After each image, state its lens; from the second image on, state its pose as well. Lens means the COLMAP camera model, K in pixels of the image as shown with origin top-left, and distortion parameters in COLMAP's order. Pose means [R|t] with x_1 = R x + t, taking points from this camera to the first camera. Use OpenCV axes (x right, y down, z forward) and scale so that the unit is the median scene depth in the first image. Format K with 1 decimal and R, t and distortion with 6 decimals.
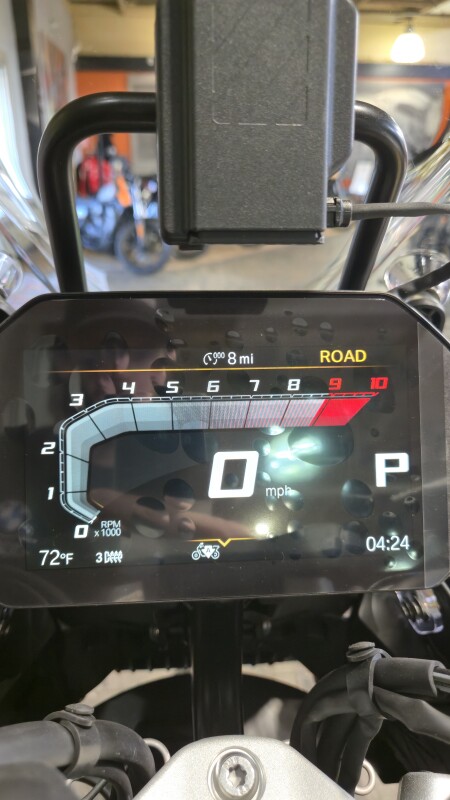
lens RADIAL K [[534.7, 0, 226.7], [0, 534.7, 401.3], [0, 0, 1]] dist [0.040747, -0.028978]
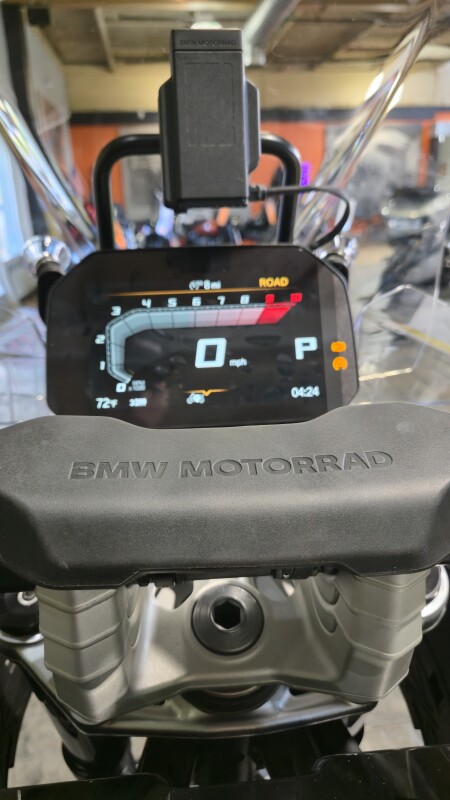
lens RADIAL K [[545.0, 0, 224.4], [0, 545.0, 399.5], [0, 0, 1]] dist [0.051122, 0.002880]
pose [[0.999249, -0.038716, -0.001537, 0.053464], [0.038462, 0.995933, -0.081472, 0.427523], [0.004685, 0.081351, 0.996674, -0.694084]]
